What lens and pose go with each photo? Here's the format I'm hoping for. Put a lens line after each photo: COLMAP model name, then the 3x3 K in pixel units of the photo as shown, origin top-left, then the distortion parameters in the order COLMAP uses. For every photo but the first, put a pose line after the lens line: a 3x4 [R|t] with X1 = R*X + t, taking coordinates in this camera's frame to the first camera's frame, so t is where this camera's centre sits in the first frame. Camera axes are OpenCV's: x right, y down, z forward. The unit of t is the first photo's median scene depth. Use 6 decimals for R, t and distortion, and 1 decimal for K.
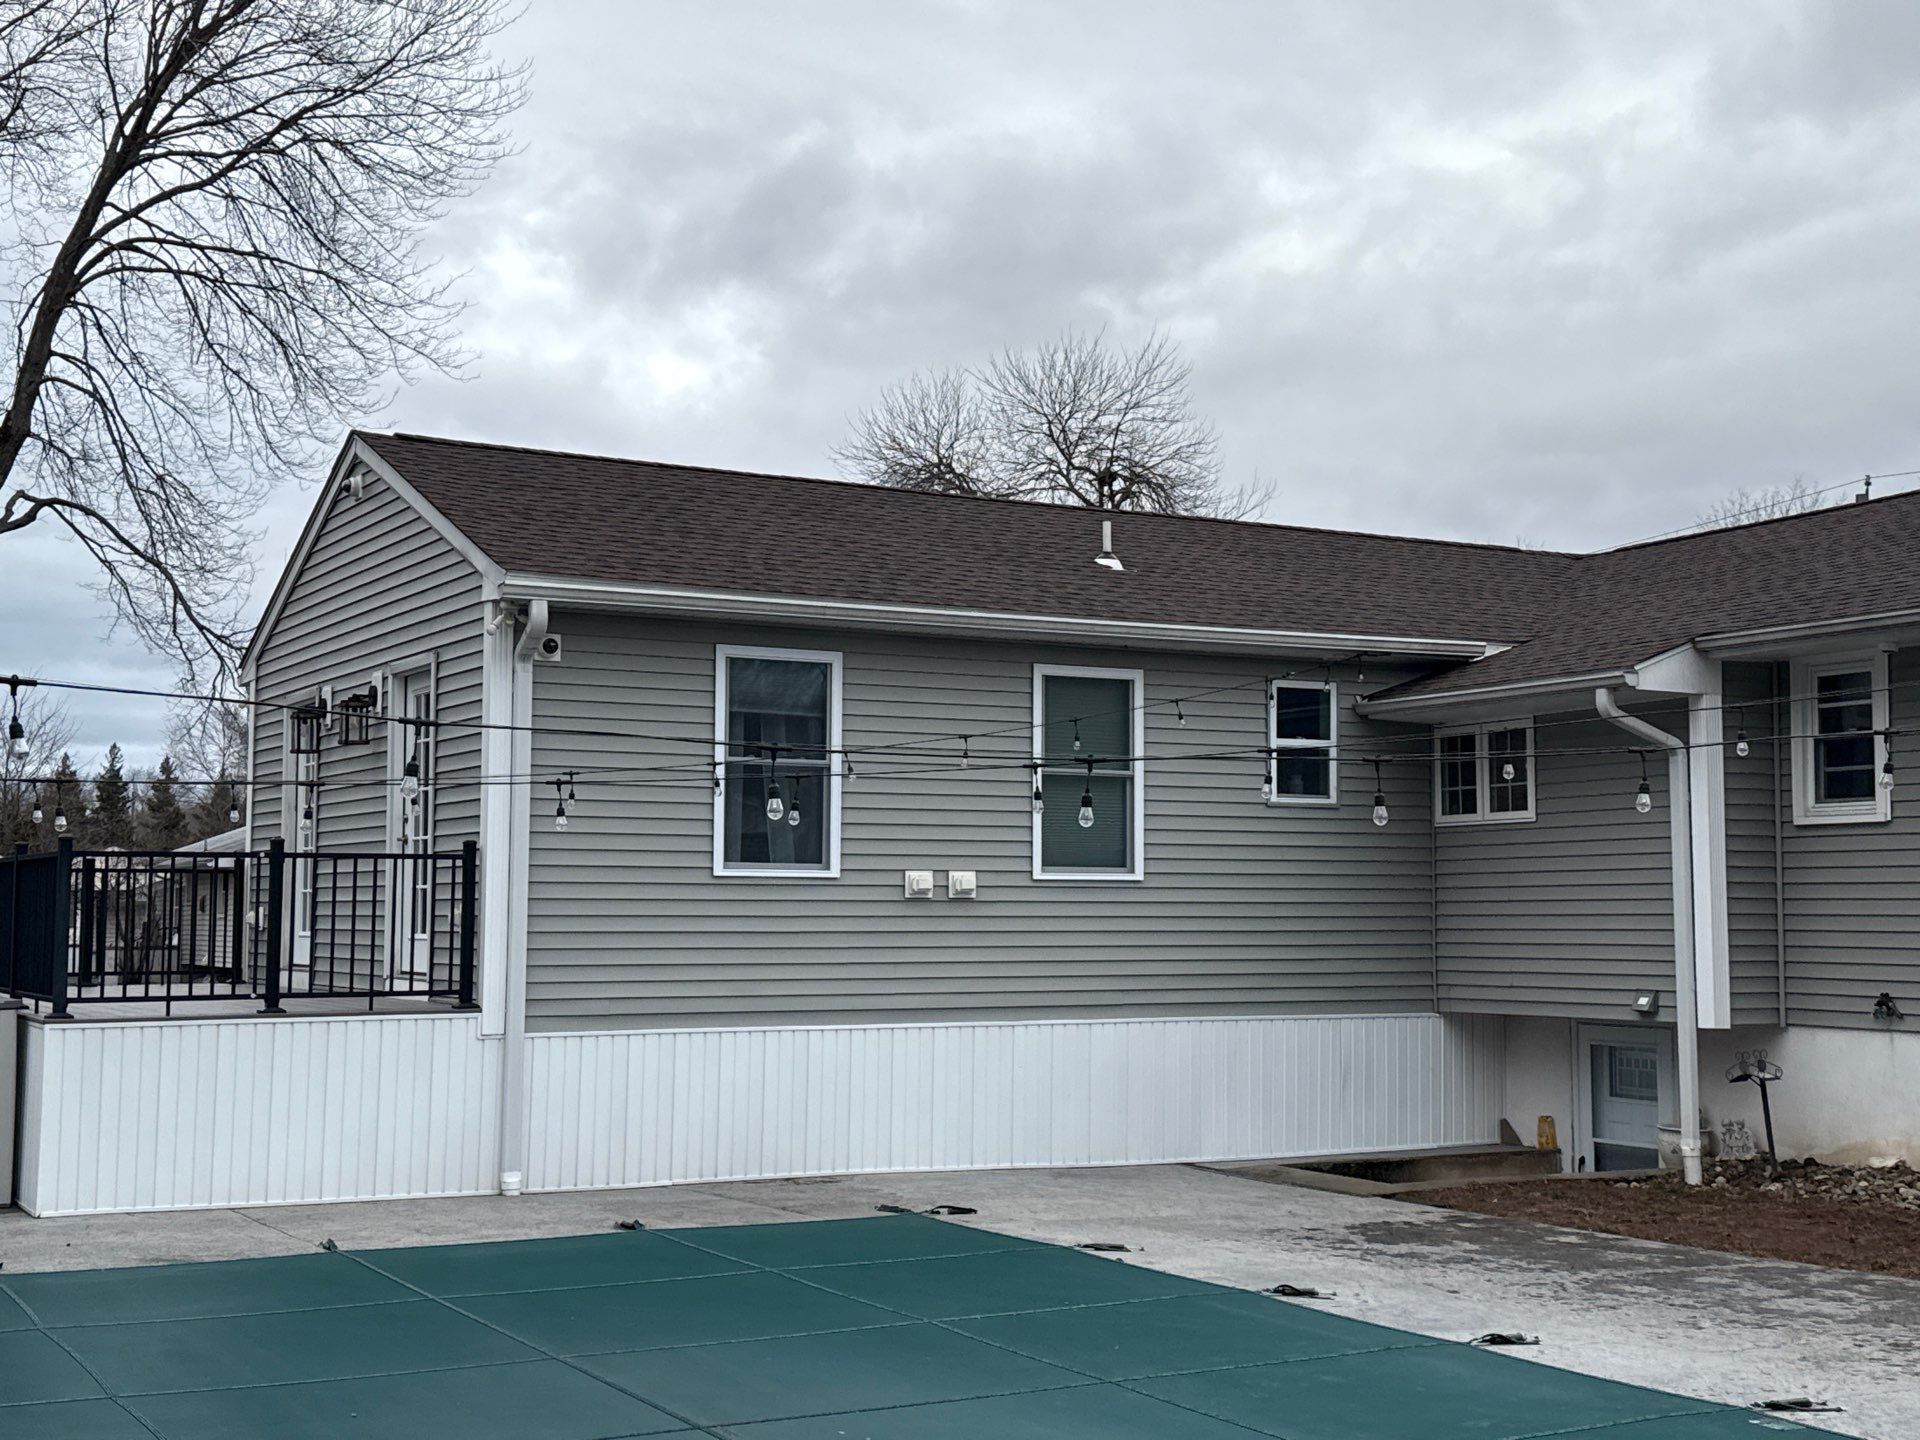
lens RADIAL K [[2424.6, 0, 959.2], [0, 2424.6, 741.0], [0, 0, 1]] dist [0.213124, -0.483855]
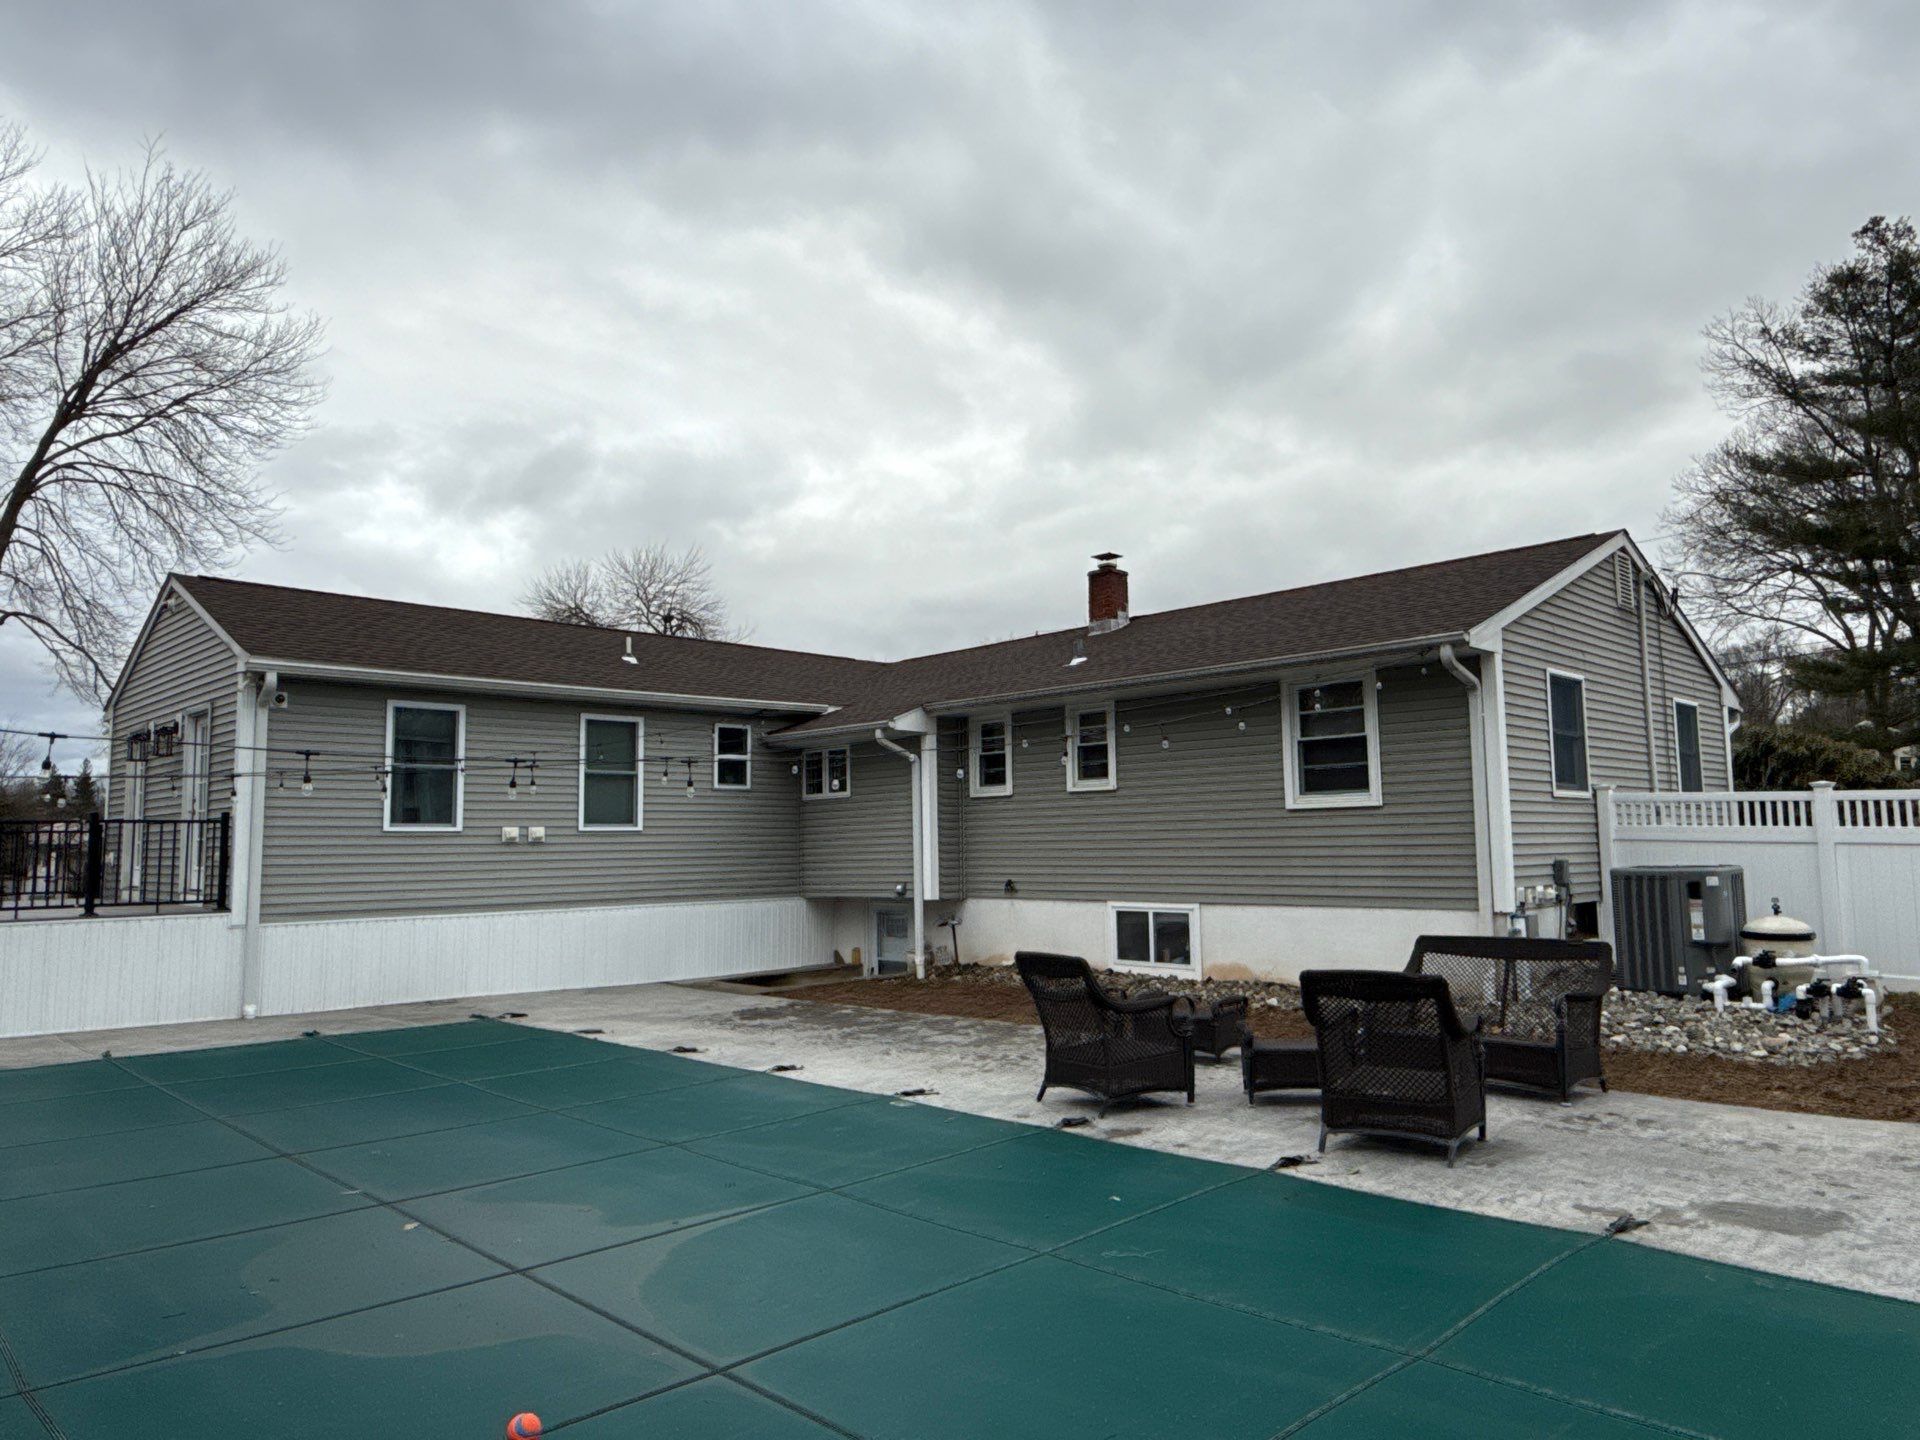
lens RADIAL K [[1252.1, 0, 952.6], [0, 1252.1, 723.0], [0, 0, 1]] dist [0.001583, -0.001870]
pose [[0.962726, 0.009661, 0.270308, 0.045970], [-0.002005, 0.999589, -0.028582, 0.002275], [-0.270473, 0.026975, 0.962350, 0.016664]]
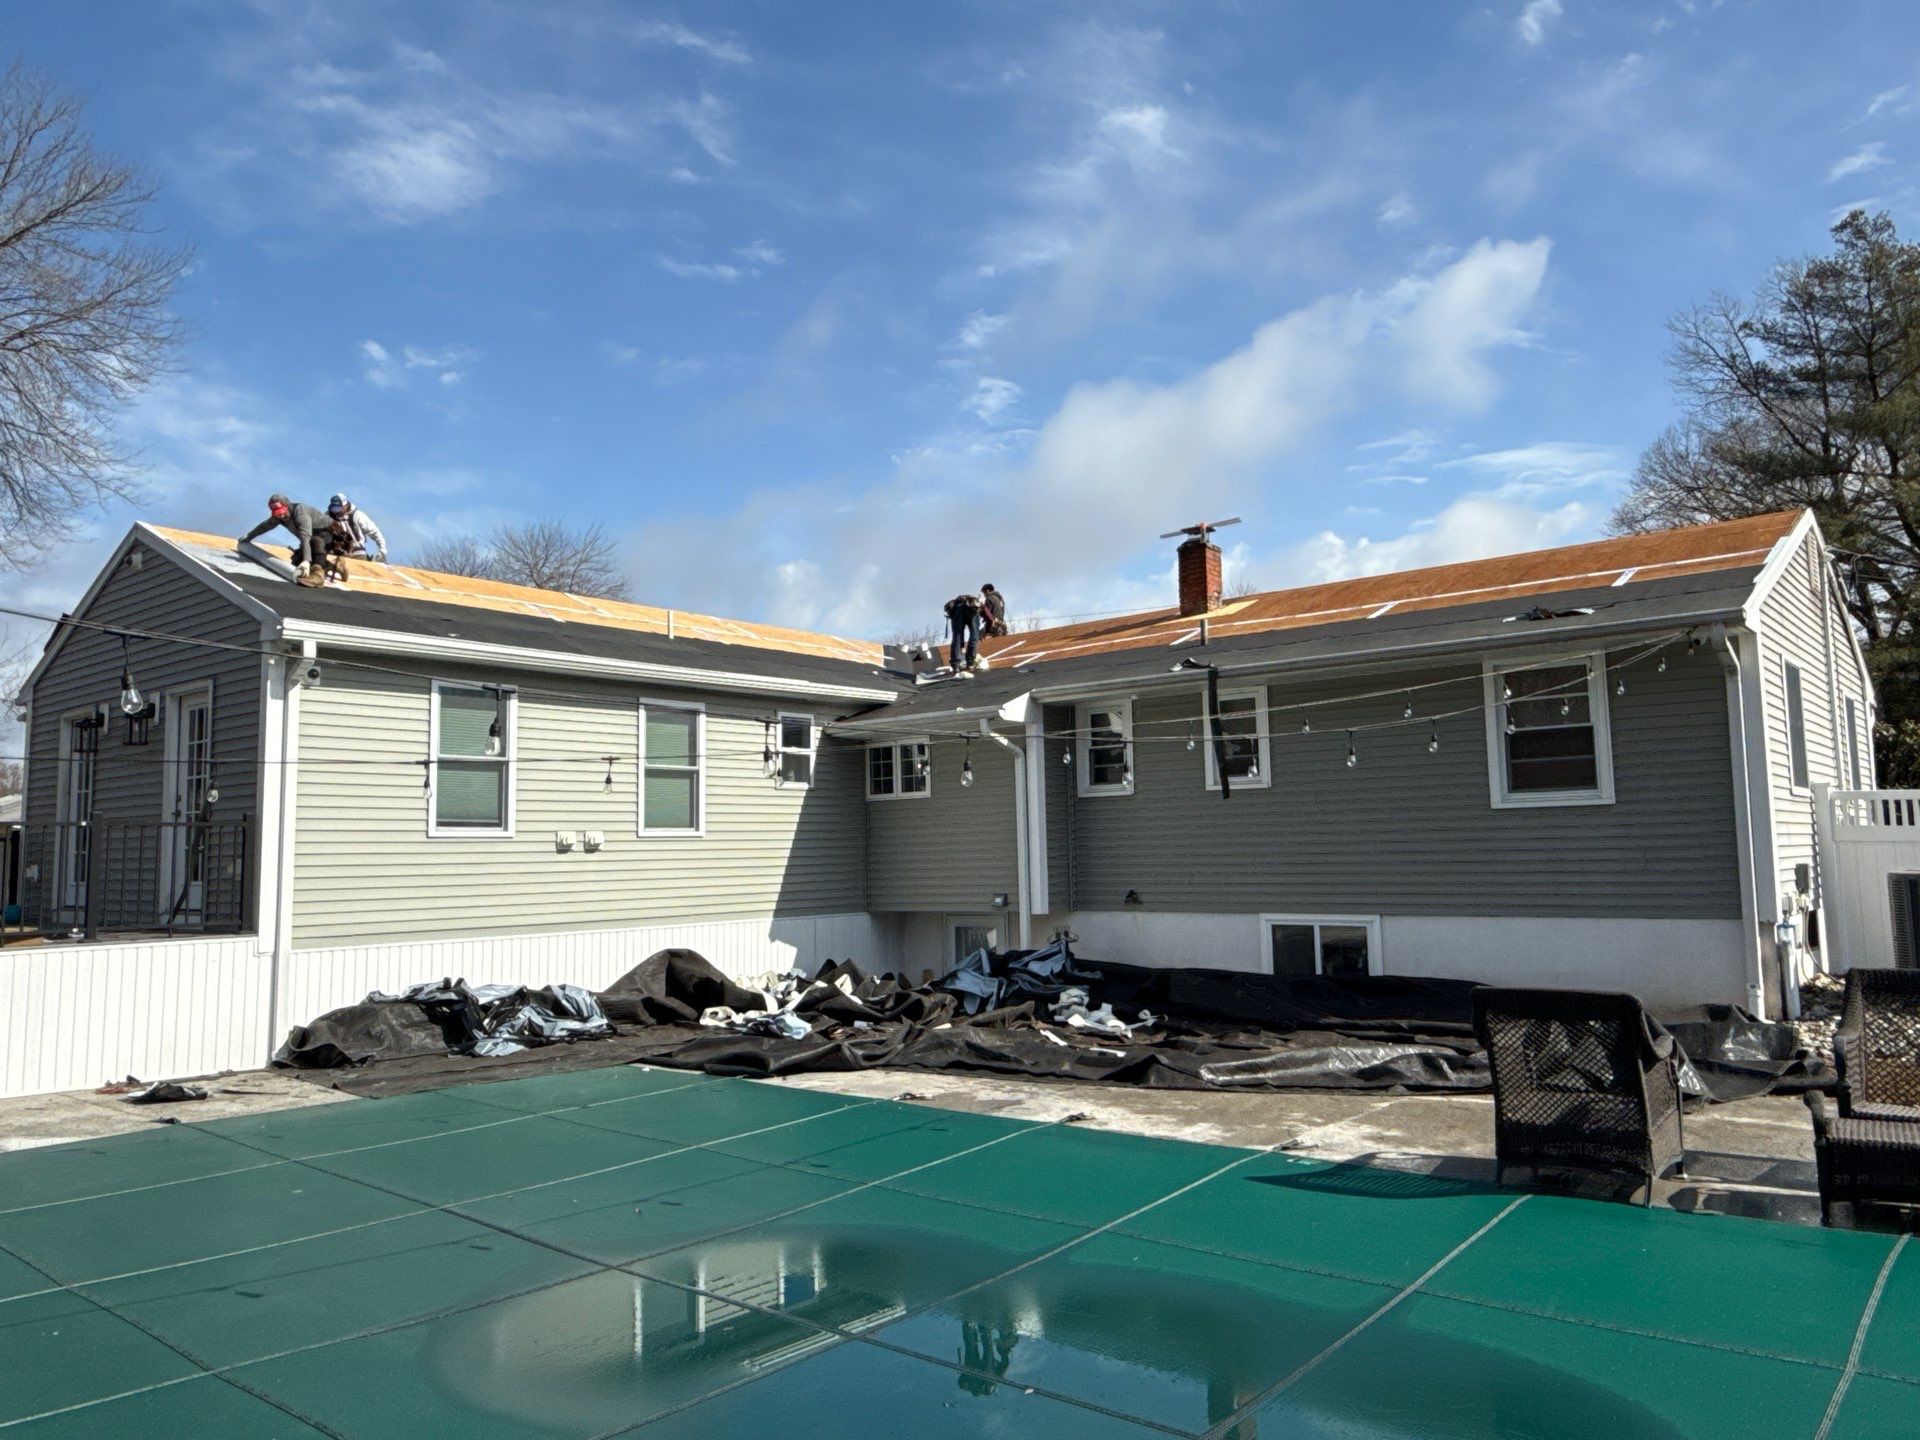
lens RADIAL K [[1338.7, 0, 967.7], [0, 1338.7, 723.0], [0, 0, 1]] dist [0.000909, 0.000349]
pose [[0.929381, 0.015753, 0.368784, -0.091356], [-0.005142, 0.999544, -0.029738, 0.009265], [-0.369085, 0.025742, 0.929039, 0.128032]]
